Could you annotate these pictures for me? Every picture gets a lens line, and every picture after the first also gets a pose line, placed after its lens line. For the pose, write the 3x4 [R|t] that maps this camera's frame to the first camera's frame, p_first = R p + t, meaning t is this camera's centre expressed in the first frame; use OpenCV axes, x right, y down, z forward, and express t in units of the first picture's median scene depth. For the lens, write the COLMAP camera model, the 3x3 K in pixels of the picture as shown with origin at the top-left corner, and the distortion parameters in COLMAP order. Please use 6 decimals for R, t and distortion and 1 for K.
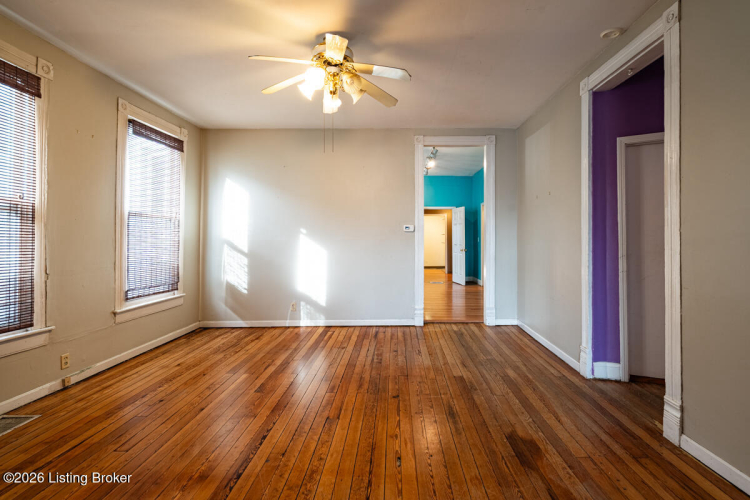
lens RADIAL K [[378.0, 0, 393.4], [0, 378.0, 231.8], [0, 0, 1]] dist [0.019351, -0.000172]
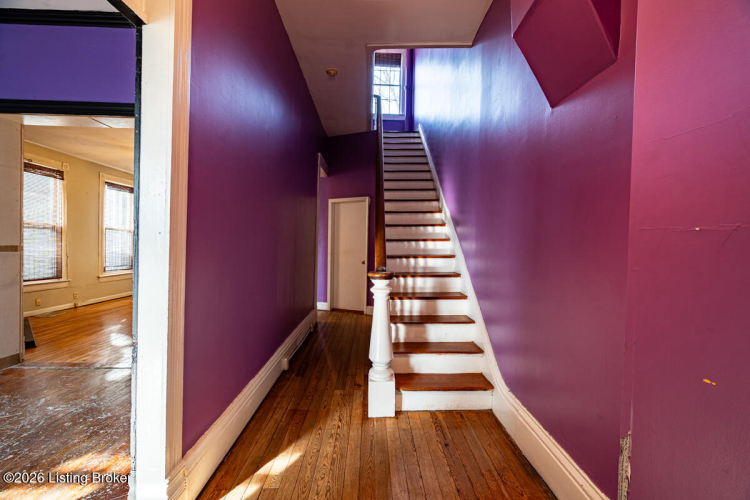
lens RADIAL K [[345.2, 0, 372.8], [0, 345.2, 246.4], [0, 0, 1]] dist [-0.003716, 0.000574]
pose [[0.999788, 0.019791, 0.005634, 0.924129], [-0.019983, 0.999137, 0.036409, -0.063210], [-0.004909, -0.036514, 0.999321, -1.077984]]
